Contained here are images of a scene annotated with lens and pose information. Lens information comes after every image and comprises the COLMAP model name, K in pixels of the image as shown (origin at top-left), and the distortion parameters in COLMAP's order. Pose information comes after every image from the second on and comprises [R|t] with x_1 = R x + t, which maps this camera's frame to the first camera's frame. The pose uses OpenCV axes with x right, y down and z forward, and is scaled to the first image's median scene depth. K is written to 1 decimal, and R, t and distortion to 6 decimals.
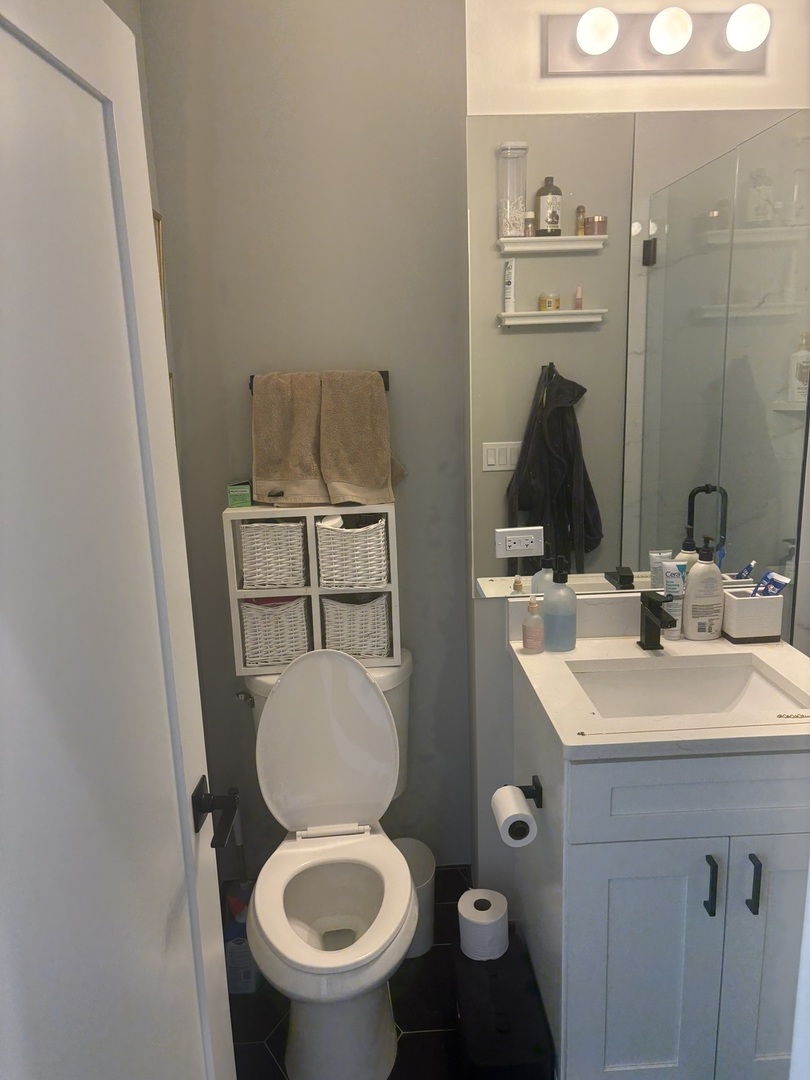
lens RADIAL K [[819.4, 0, 405.0], [0, 819.4, 540.0], [0, 0, 1]] dist [0.091948, -0.083830]
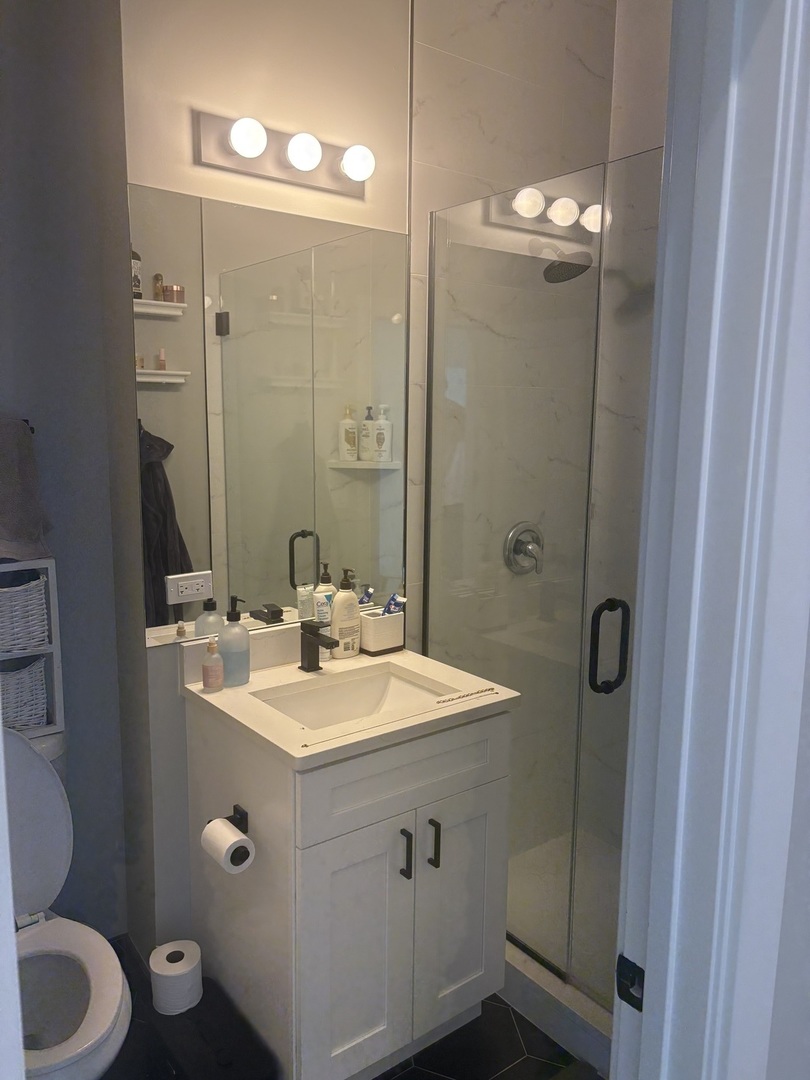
lens RADIAL K [[819.4, 0, 405.0], [0, 819.4, 540.0], [0, 0, 1]] dist [0.091948, -0.083830]
pose [[0.825776, -0.049573, 0.561816, -0.216719], [0.090498, 0.994869, -0.045234, 0.014829], [-0.556691, 0.088197, 0.826025, -0.019954]]
